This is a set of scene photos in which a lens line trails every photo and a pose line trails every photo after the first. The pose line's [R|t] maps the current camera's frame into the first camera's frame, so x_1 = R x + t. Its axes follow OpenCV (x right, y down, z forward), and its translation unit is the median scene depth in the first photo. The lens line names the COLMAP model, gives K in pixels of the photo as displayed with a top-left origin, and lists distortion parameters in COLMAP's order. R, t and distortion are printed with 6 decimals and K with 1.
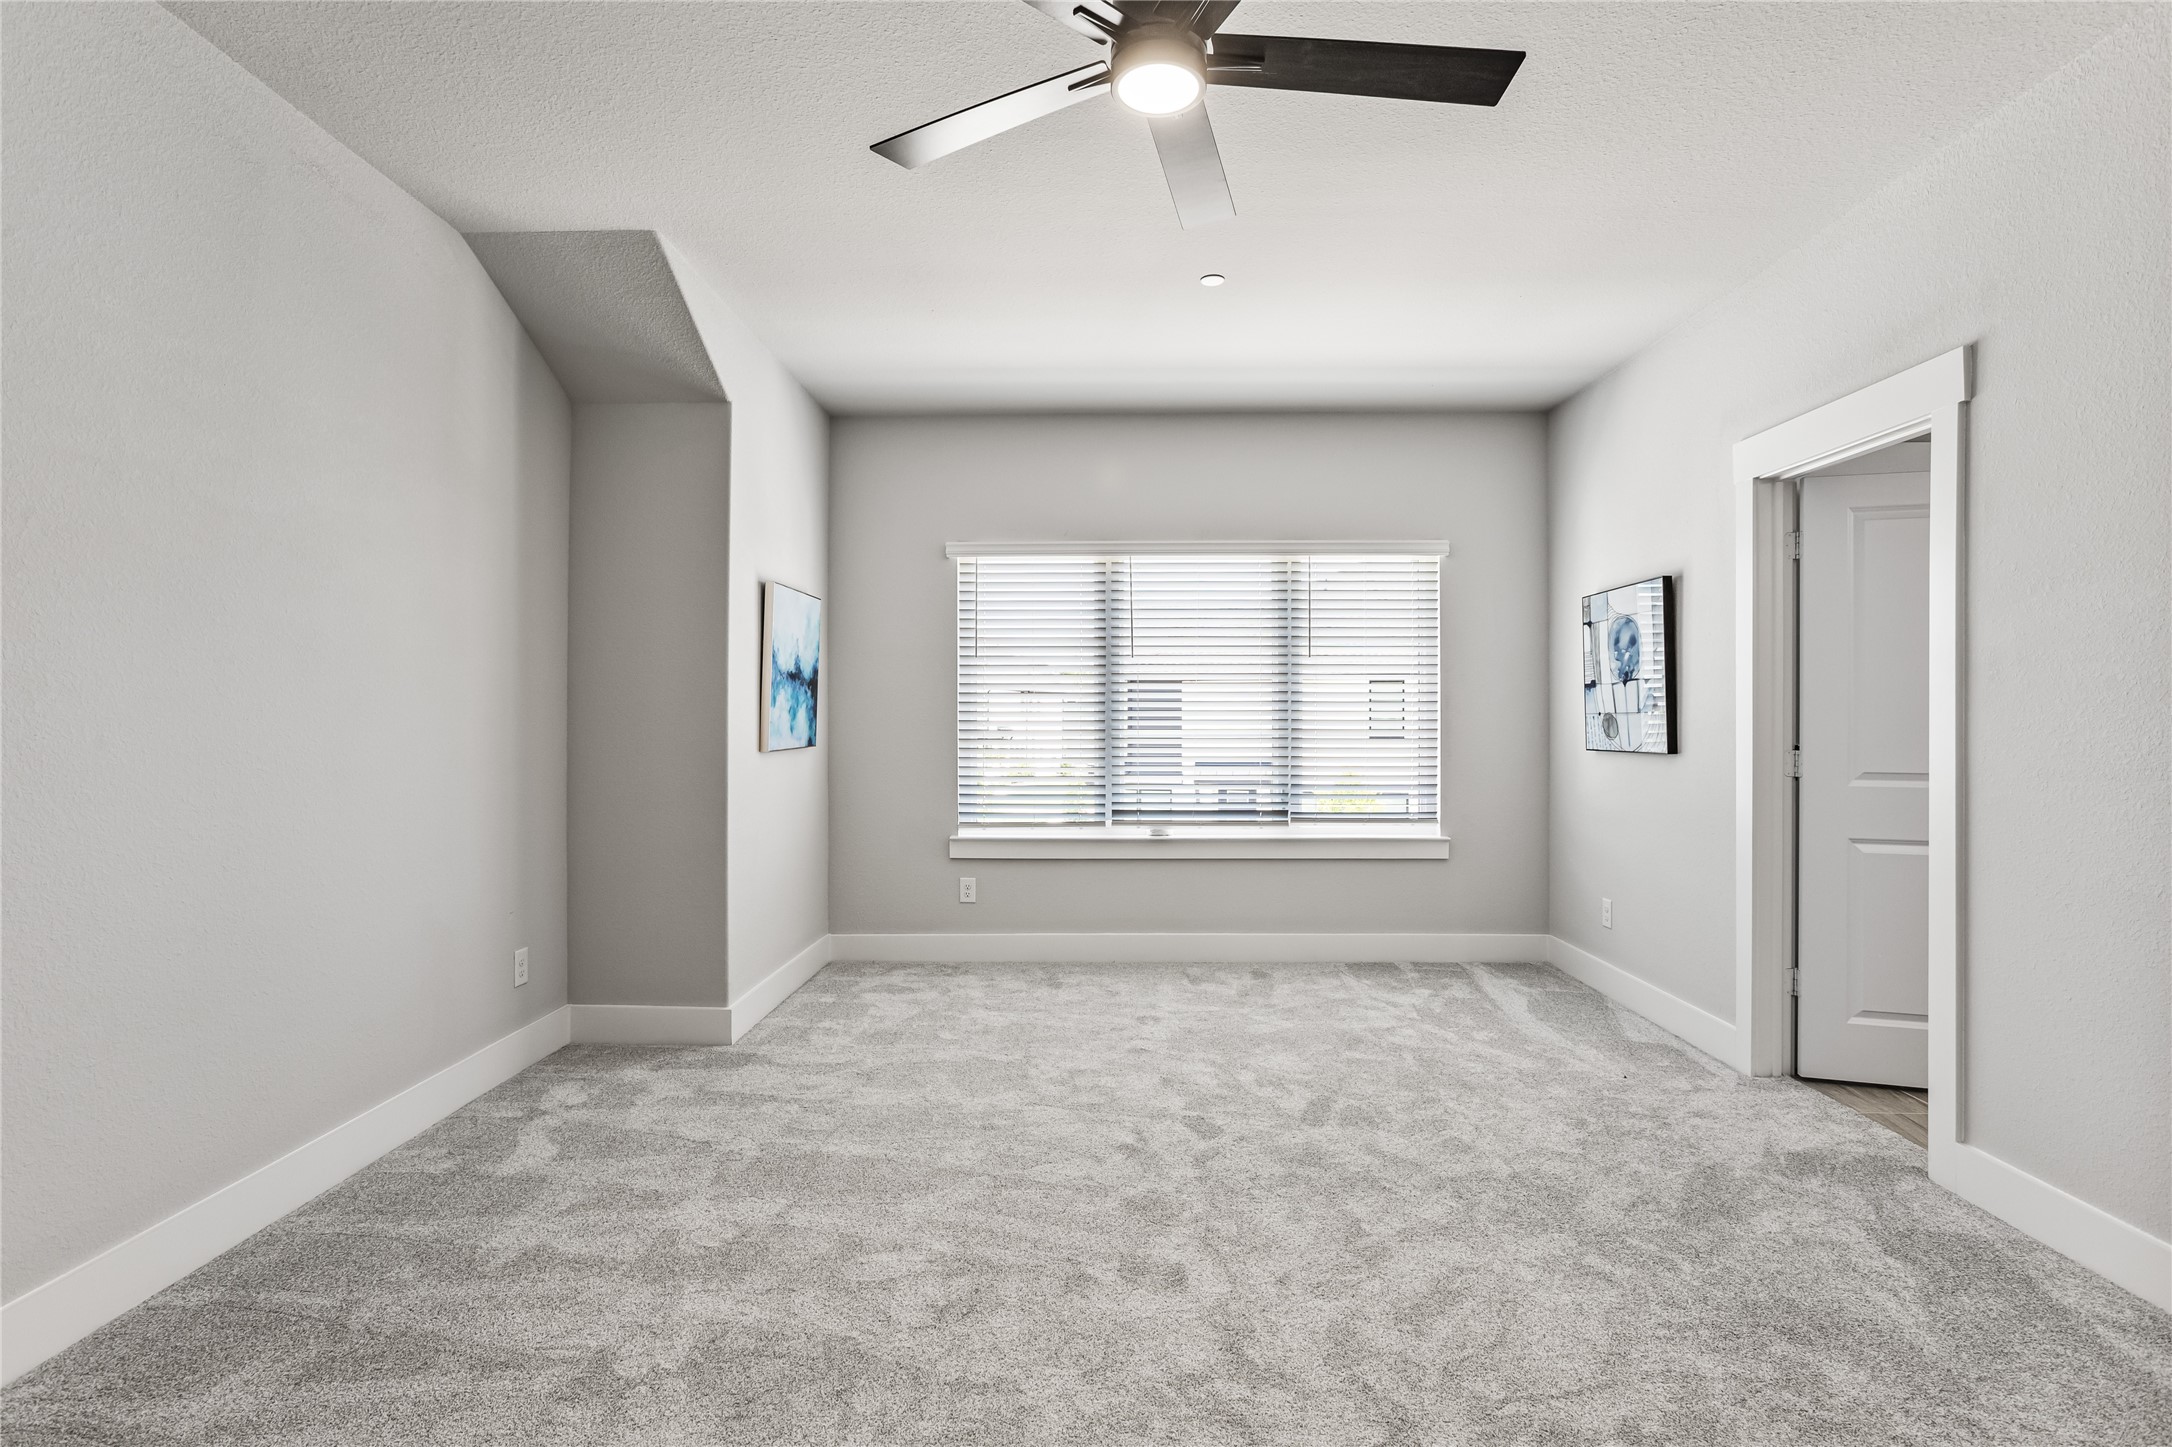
lens RADIAL K [[1040.4, 0, 1086.0], [0, 1040.4, 723.5], [0, 0, 1]] dist [-0.057469, 0.035674]
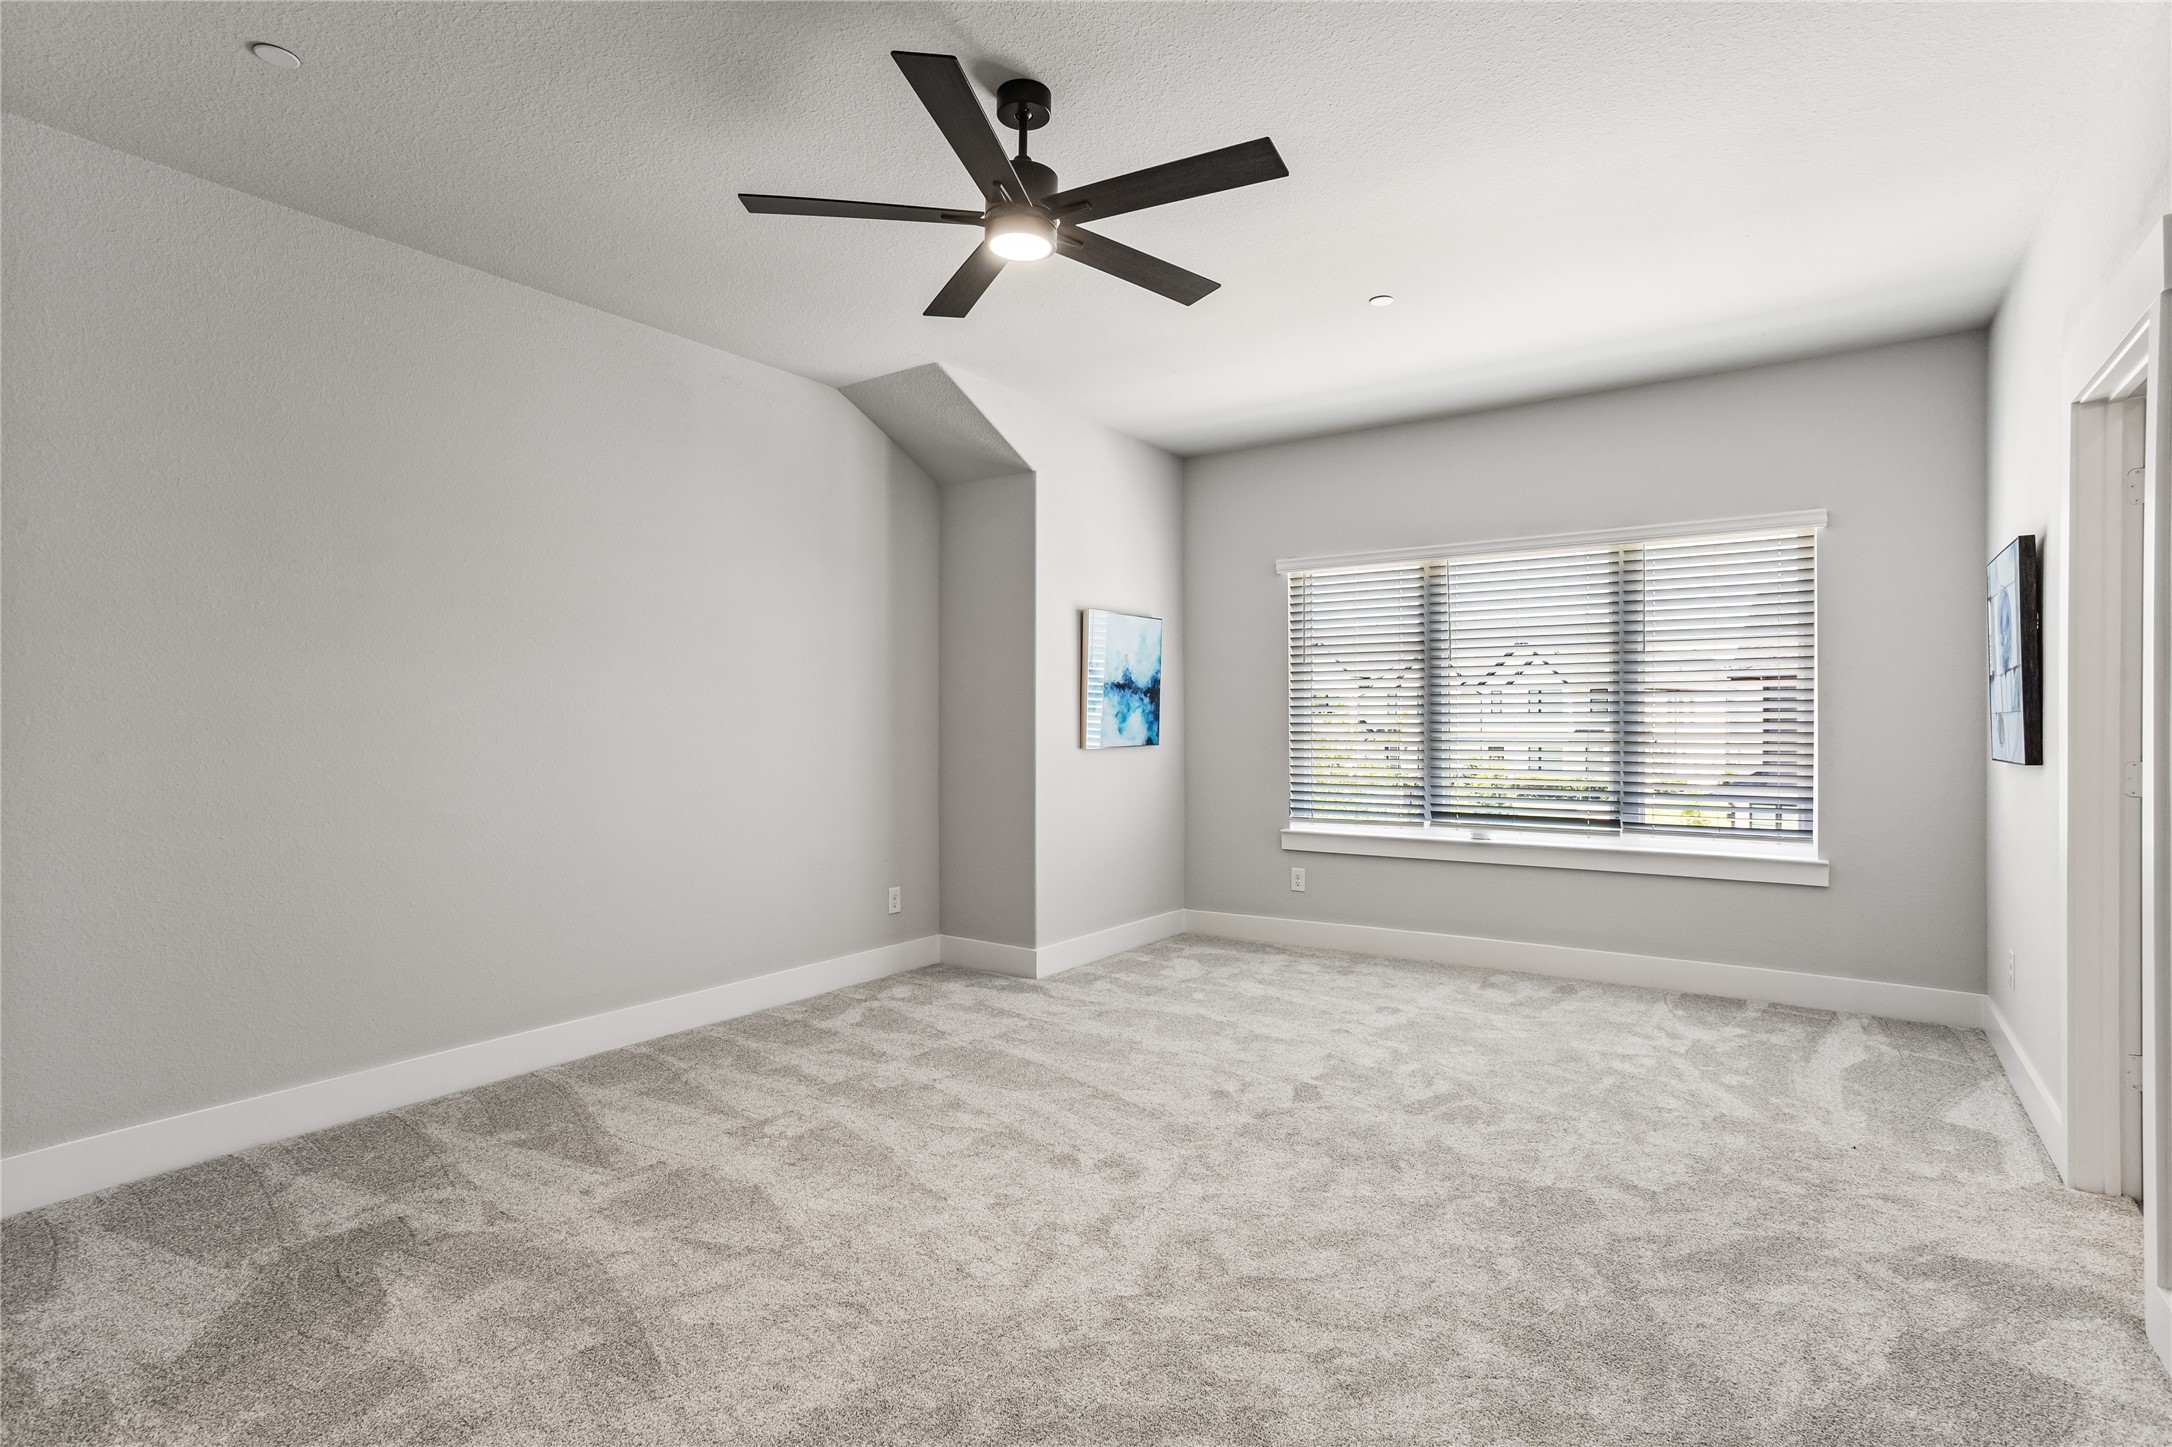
lens RADIAL K [[1049.0, 0, 1092.6], [0, 1049.0, 738.3], [0, 0, 1]] dist [-0.057764, 0.033130]
pose [[0.836764, 0.006533, -0.547524, 0.428401], [-0.000149, 0.999931, 0.011705, 0.000574], [0.547563, -0.009713, 0.836708, -0.038744]]
